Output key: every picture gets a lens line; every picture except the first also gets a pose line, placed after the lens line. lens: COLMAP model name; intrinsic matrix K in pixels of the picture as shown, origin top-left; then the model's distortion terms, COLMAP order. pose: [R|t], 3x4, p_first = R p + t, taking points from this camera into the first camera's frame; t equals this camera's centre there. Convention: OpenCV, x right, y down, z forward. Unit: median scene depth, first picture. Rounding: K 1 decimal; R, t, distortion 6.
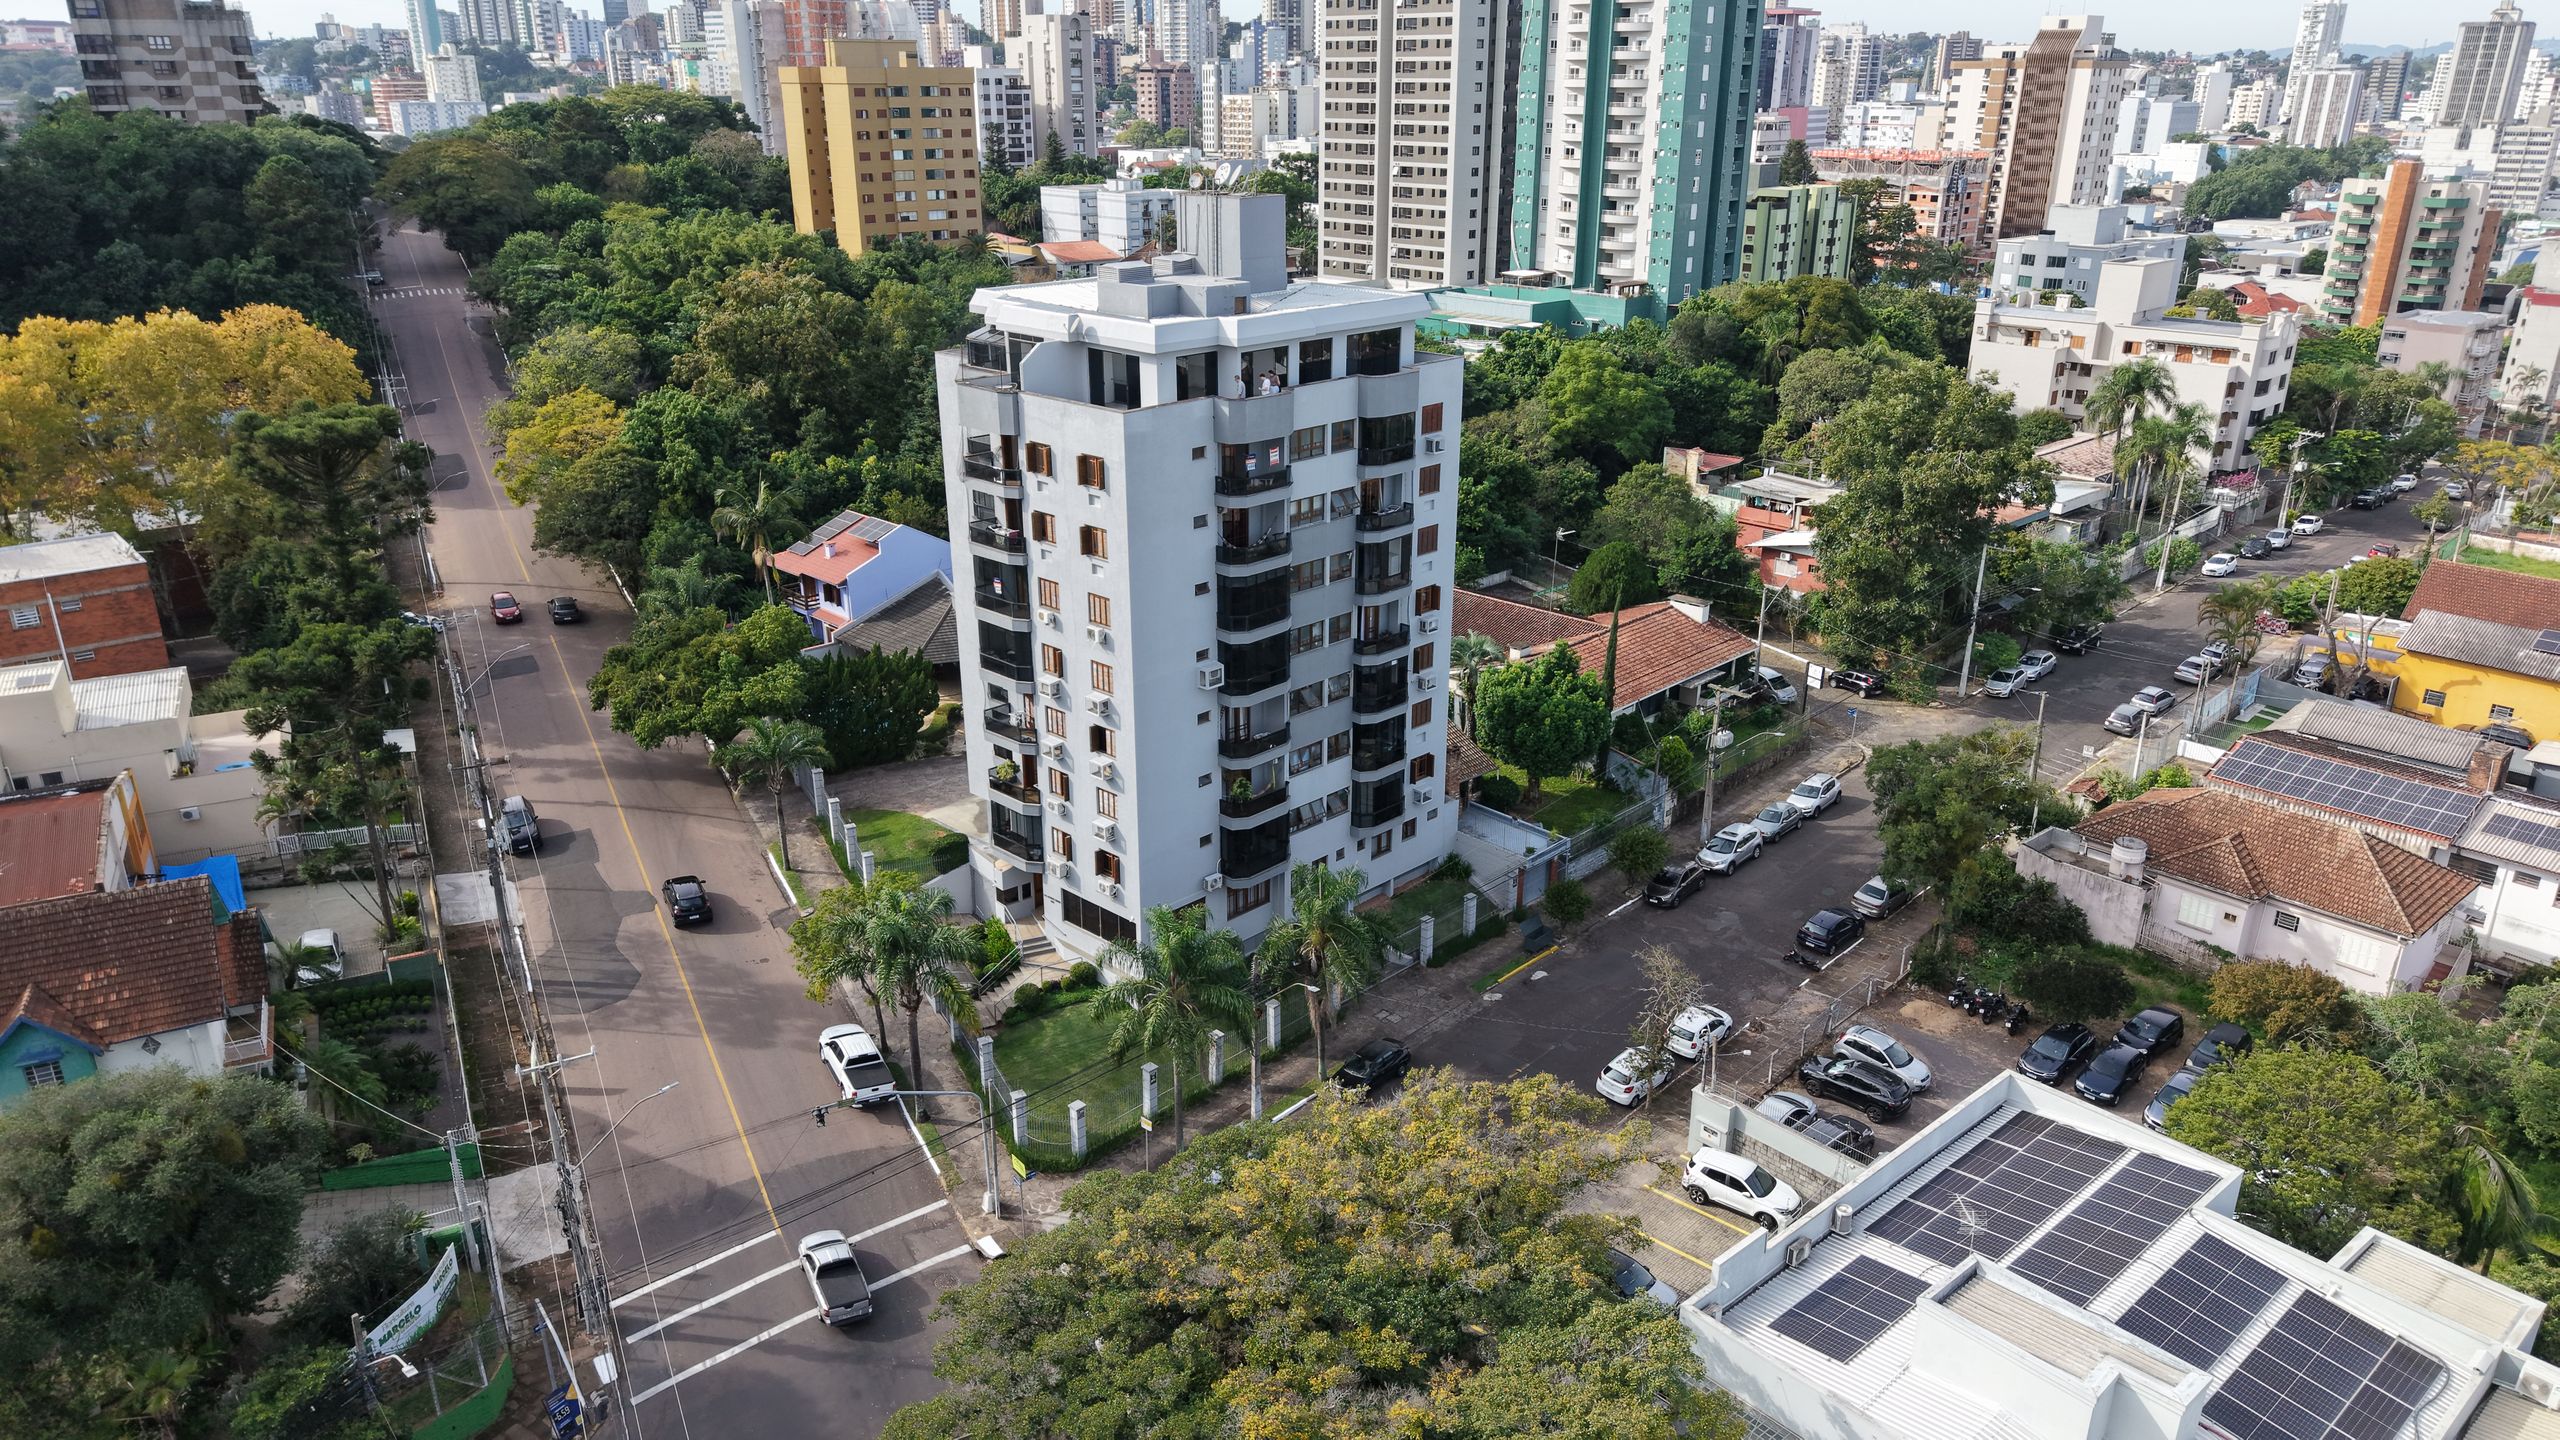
lens RADIAL K [[1715.7, 0, 1278.7], [0, 1715.7, 724.9], [0, 0, 1]] dist [0.023445, -0.025358]
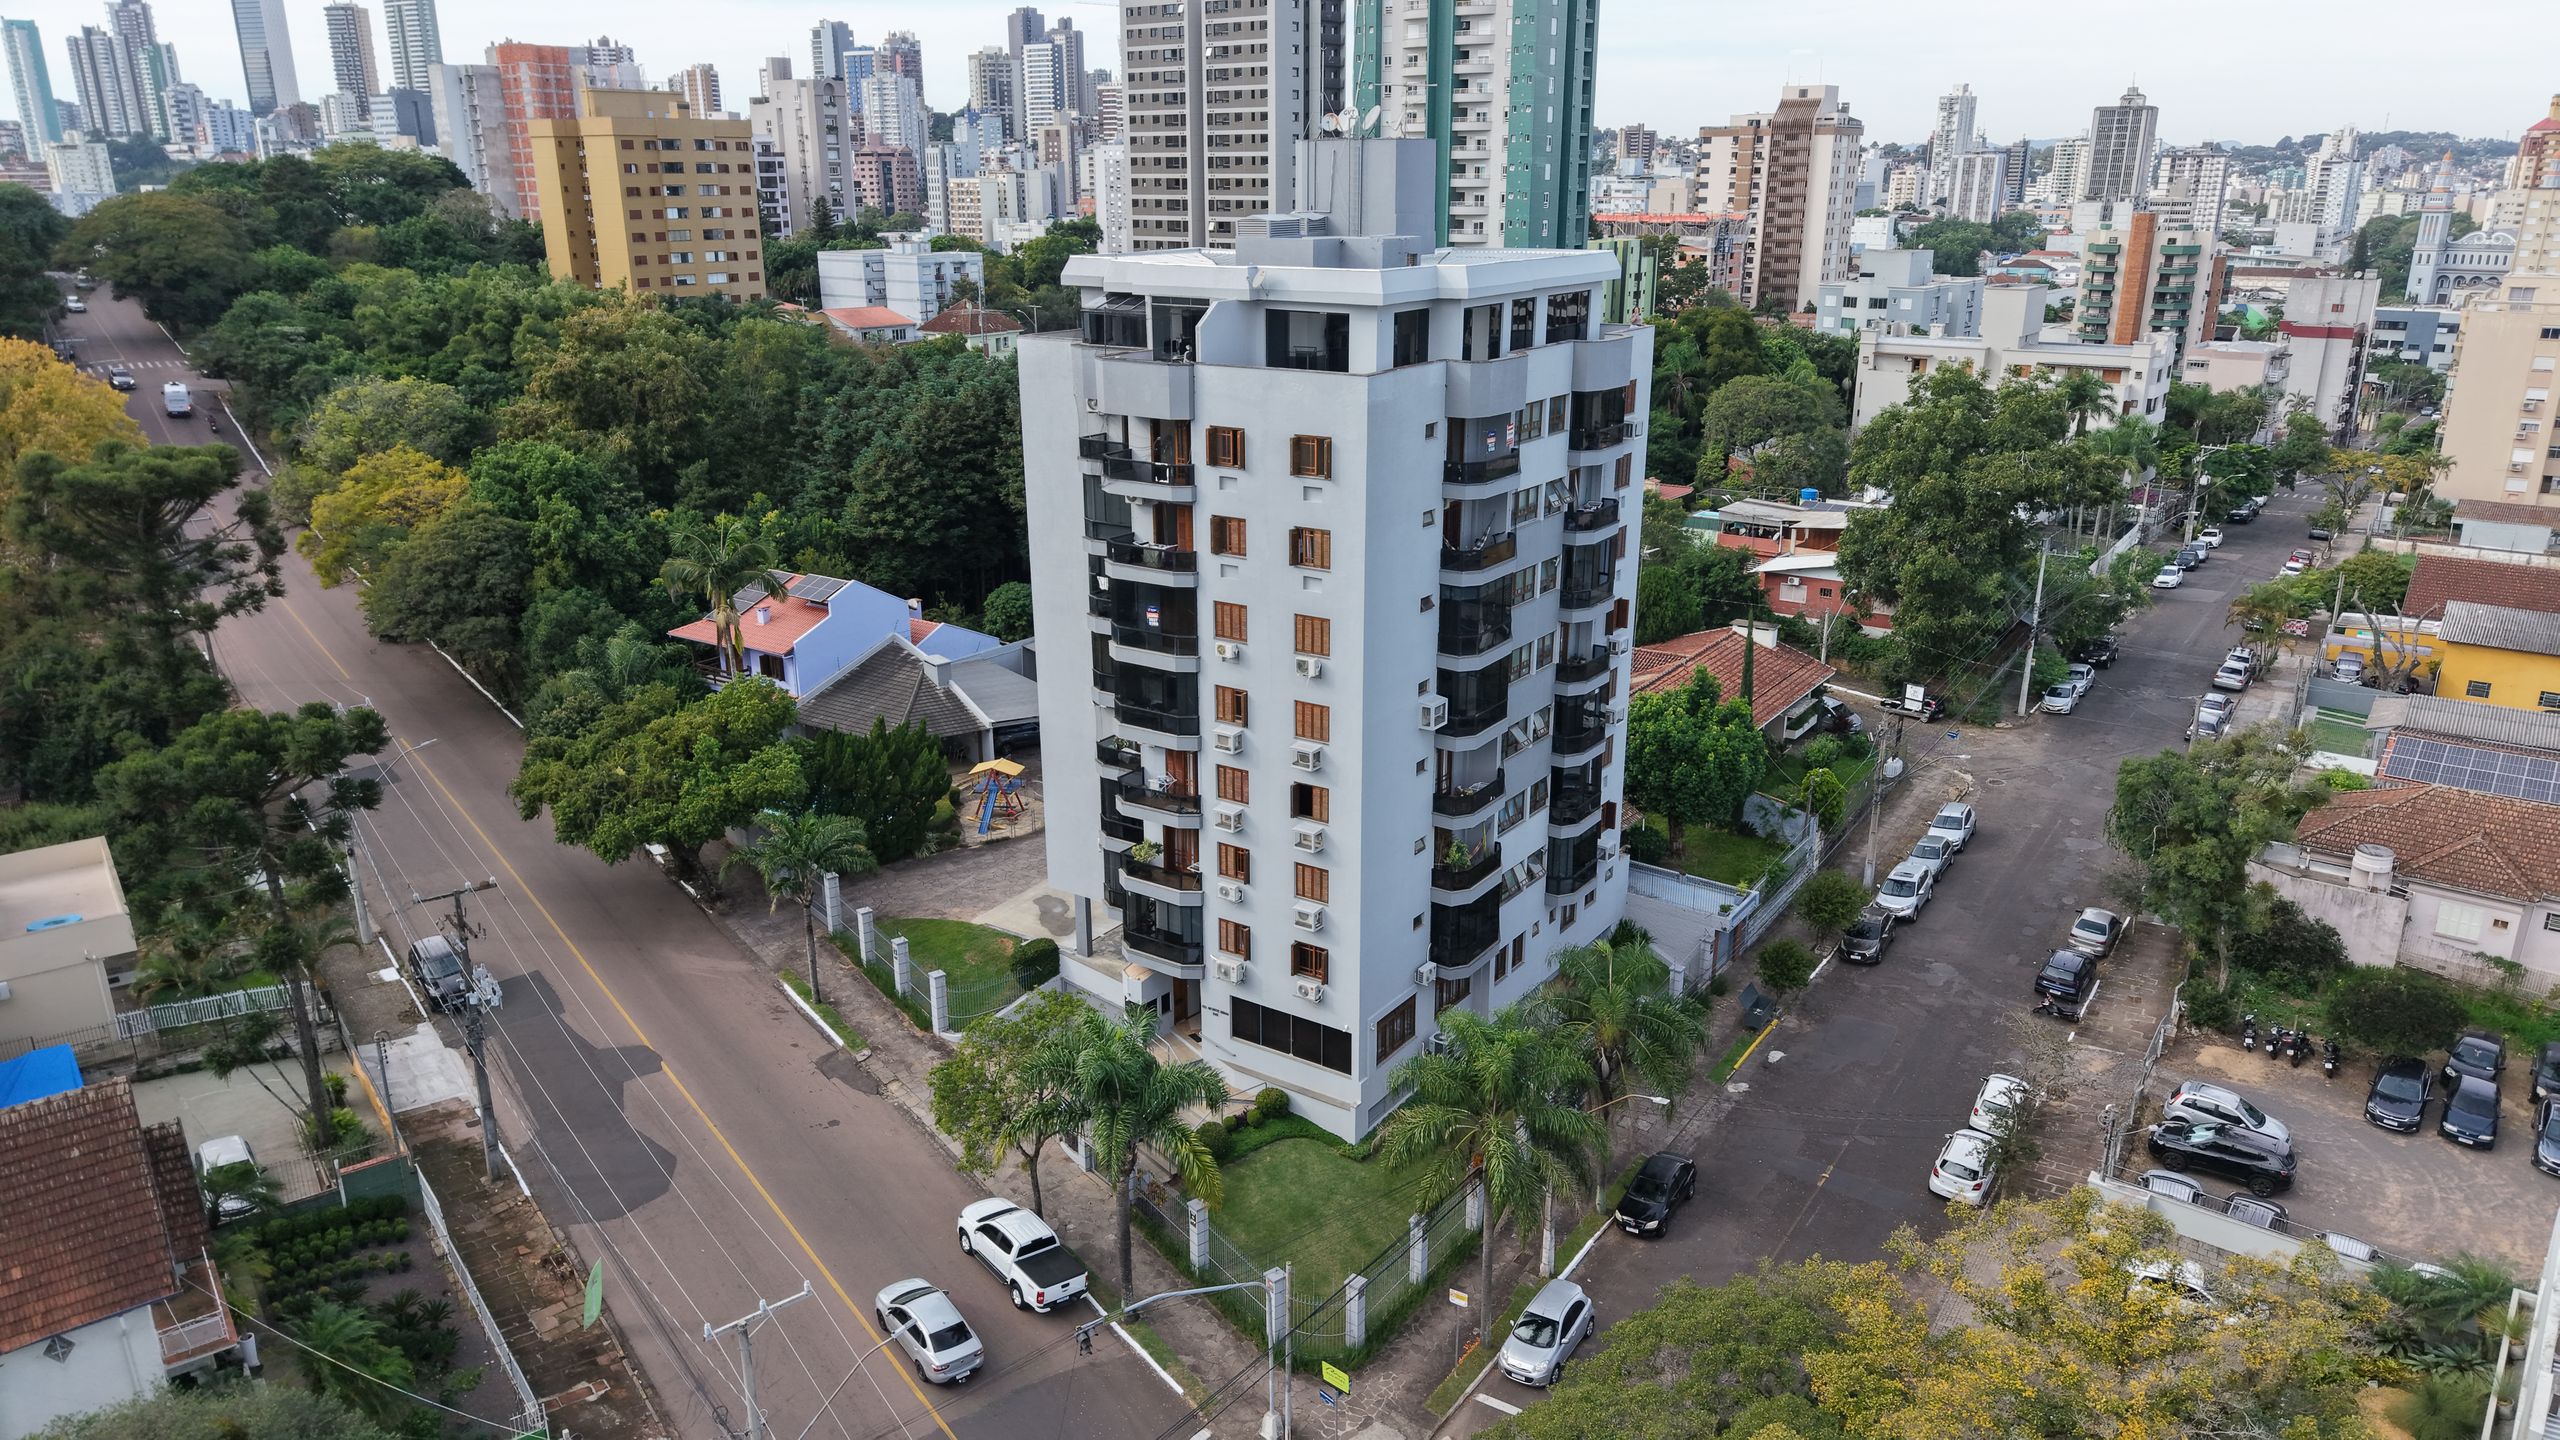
lens RADIAL K [[1715.7, 0, 1278.7], [0, 1715.7, 724.9], [0, 0, 1]] dist [0.023445, -0.025358]
pose [[0.985382, -0.056040, 0.160877, -0.153110], [0.064113, 0.996908, -0.045432, 0.005278], [-0.157833, 0.055082, 0.985928, 0.142799]]
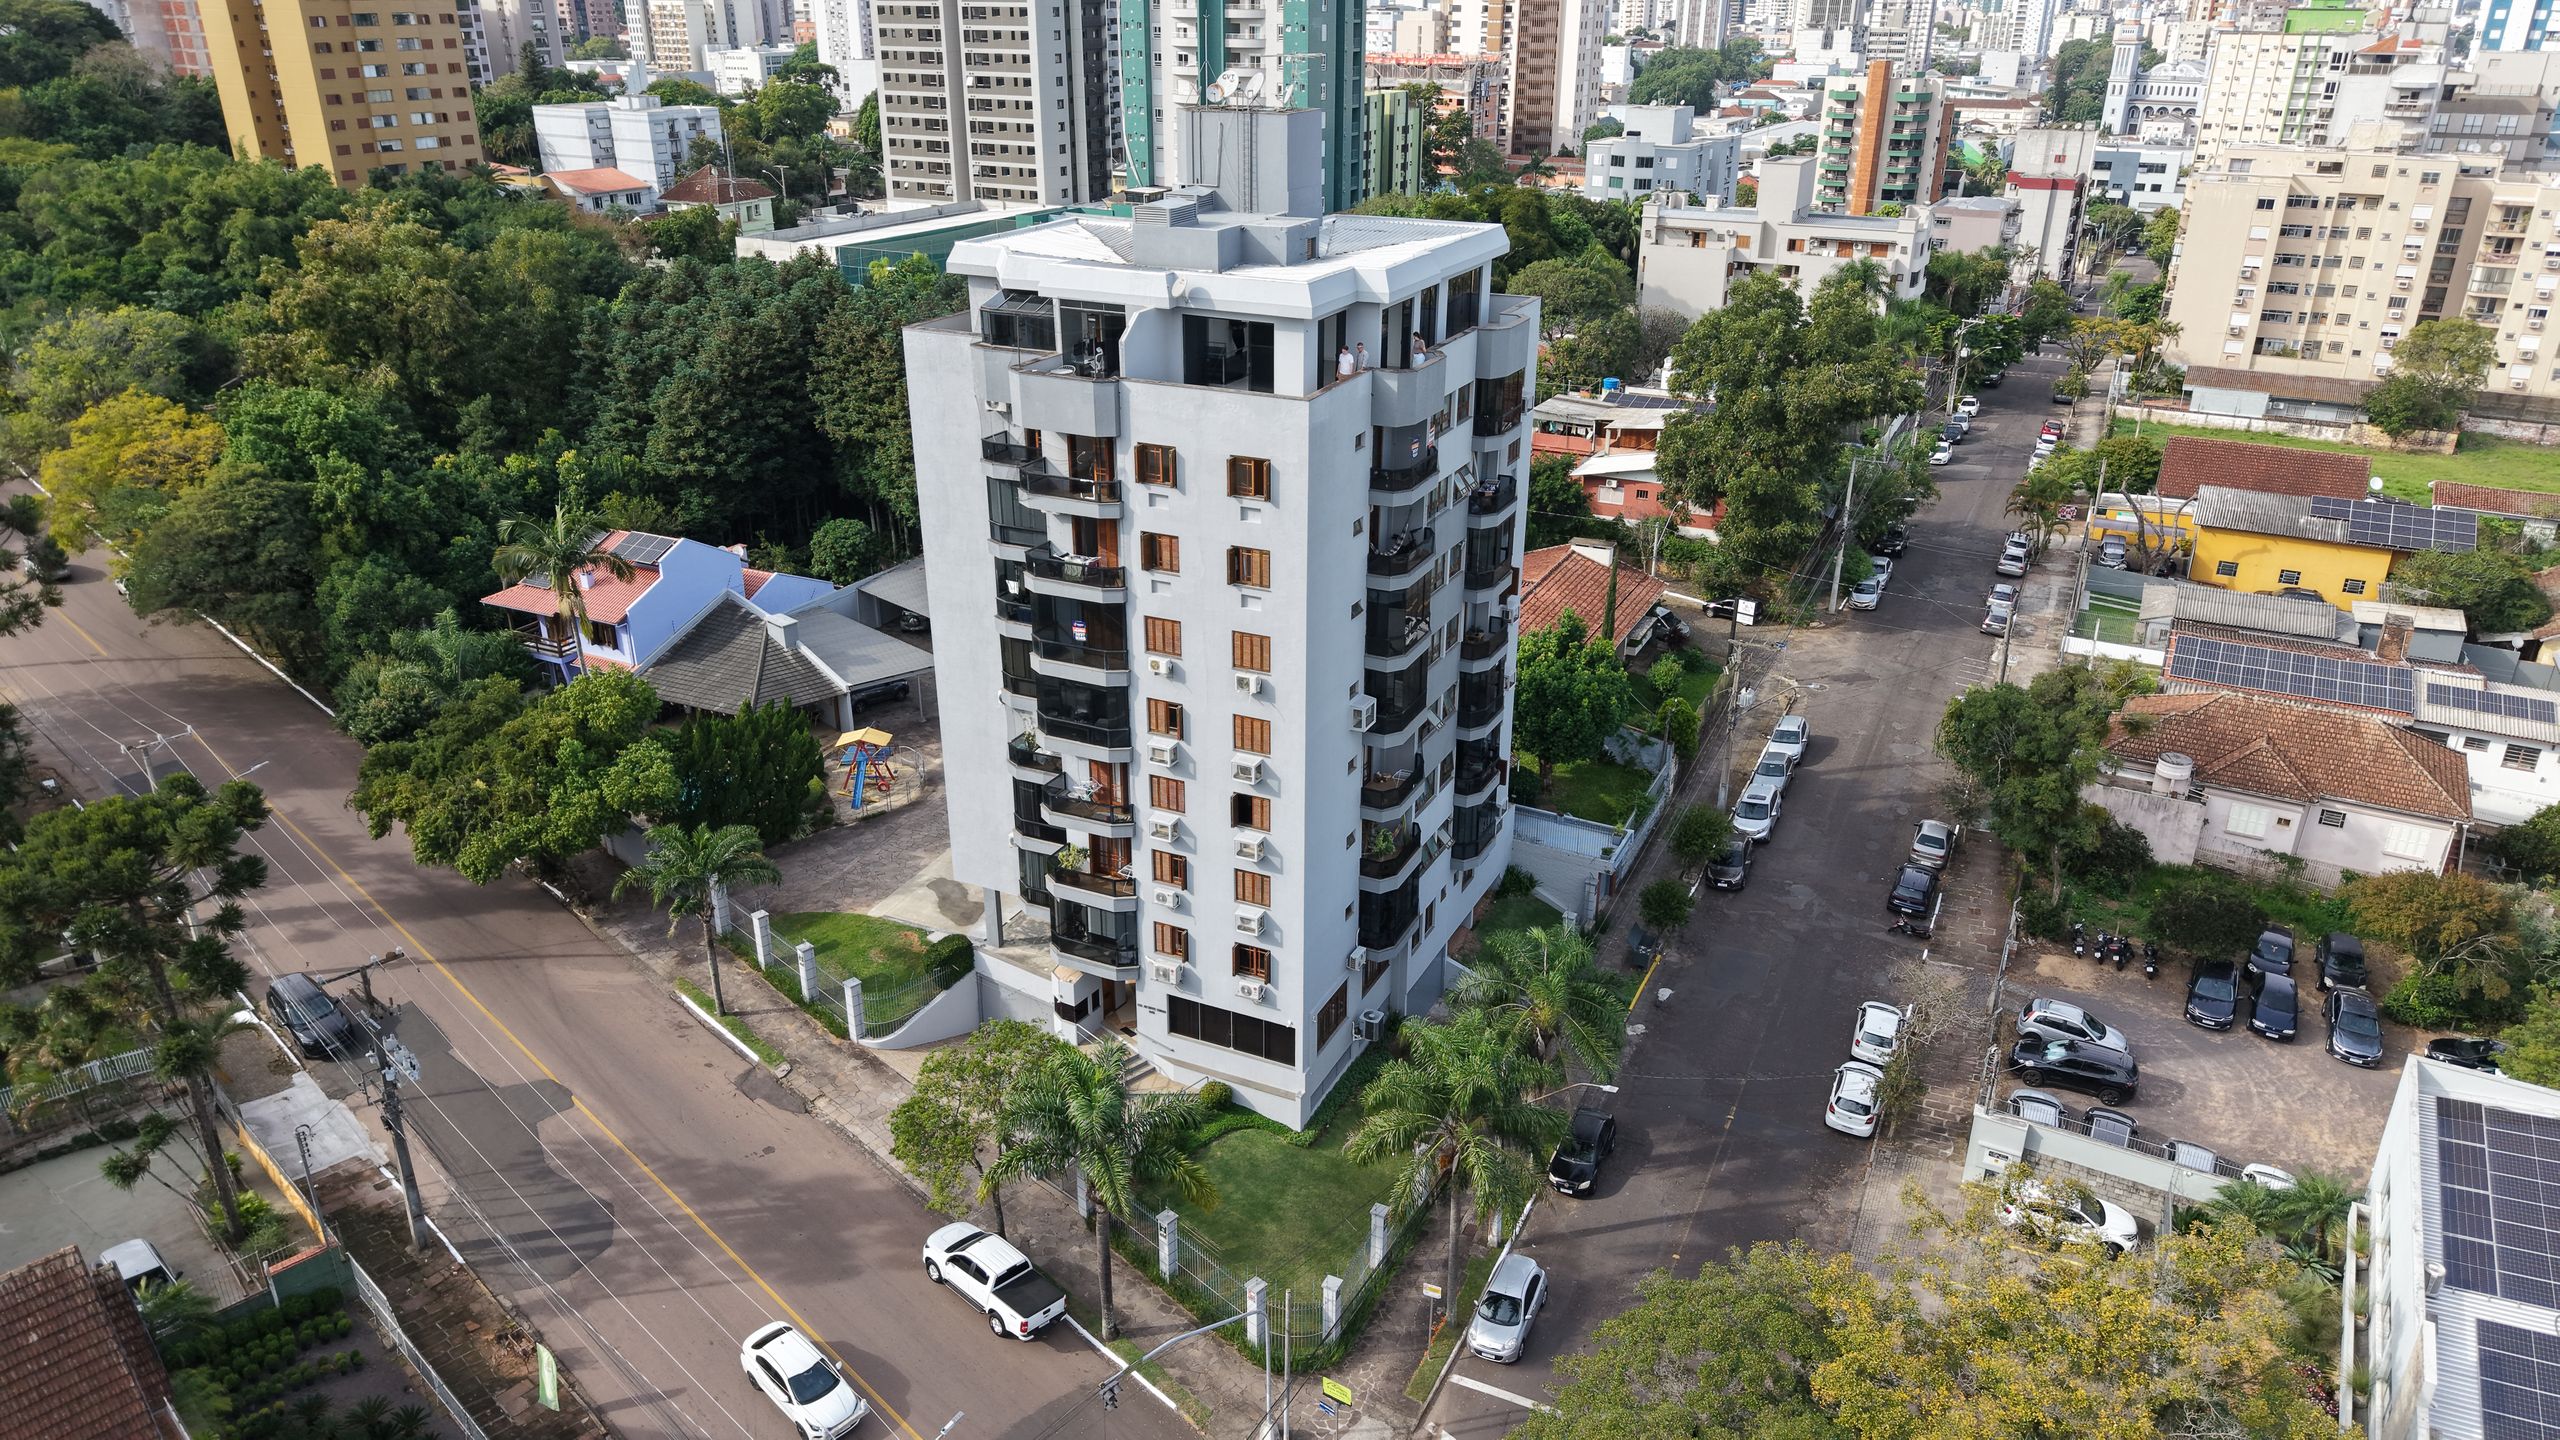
lens RADIAL K [[1720.1, 0, 1280.0], [0, 1720.1, 720.0], [0, 0, 1]] dist [0.022341, -0.024143]
pose [[0.948517, -0.123527, 0.291646, -0.200334], [0.110757, 0.992037, 0.059965, -0.050304], [-0.296731, -0.024576, 0.954645, 0.151284]]
